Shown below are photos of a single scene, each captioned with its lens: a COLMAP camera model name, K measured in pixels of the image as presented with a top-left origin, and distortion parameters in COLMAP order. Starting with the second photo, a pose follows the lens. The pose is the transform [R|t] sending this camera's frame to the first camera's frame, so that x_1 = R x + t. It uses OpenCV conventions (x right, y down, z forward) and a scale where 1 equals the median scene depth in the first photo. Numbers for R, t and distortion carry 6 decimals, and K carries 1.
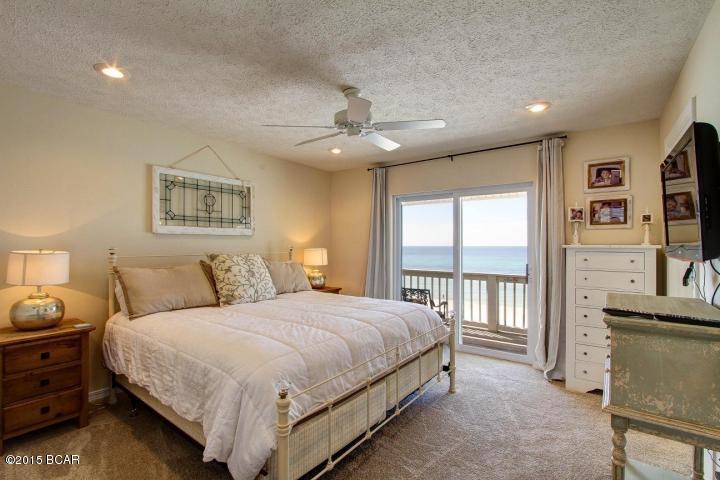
lens RADIAL K [[332.9, 0, 364.4], [0, 332.9, 244.7], [0, 0, 1]] dist [-0.013071, 0.000124]
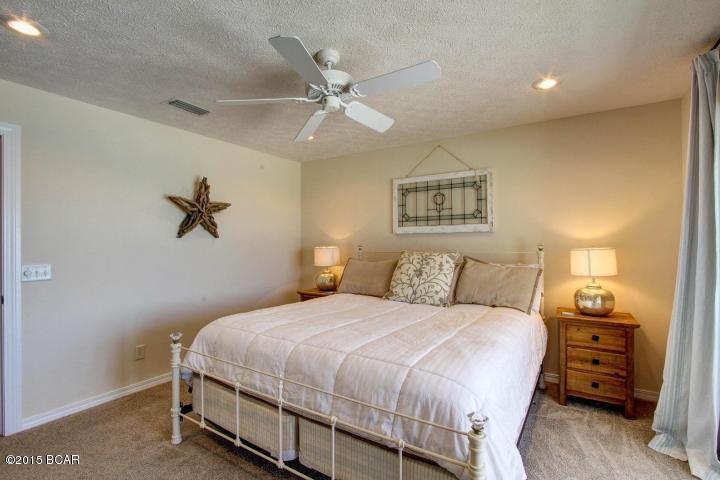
lens RADIAL K [[332.9, 0, 361.9], [0, 332.9, 241.3], [0, 0, 1]] dist [-0.013071, 0.000124]
pose [[0.065009, -0.005582, -0.997869, 0.532950], [0.006925, 0.999963, -0.005142, -0.000424], [0.997861, -0.006576, 0.065045, 0.696904]]
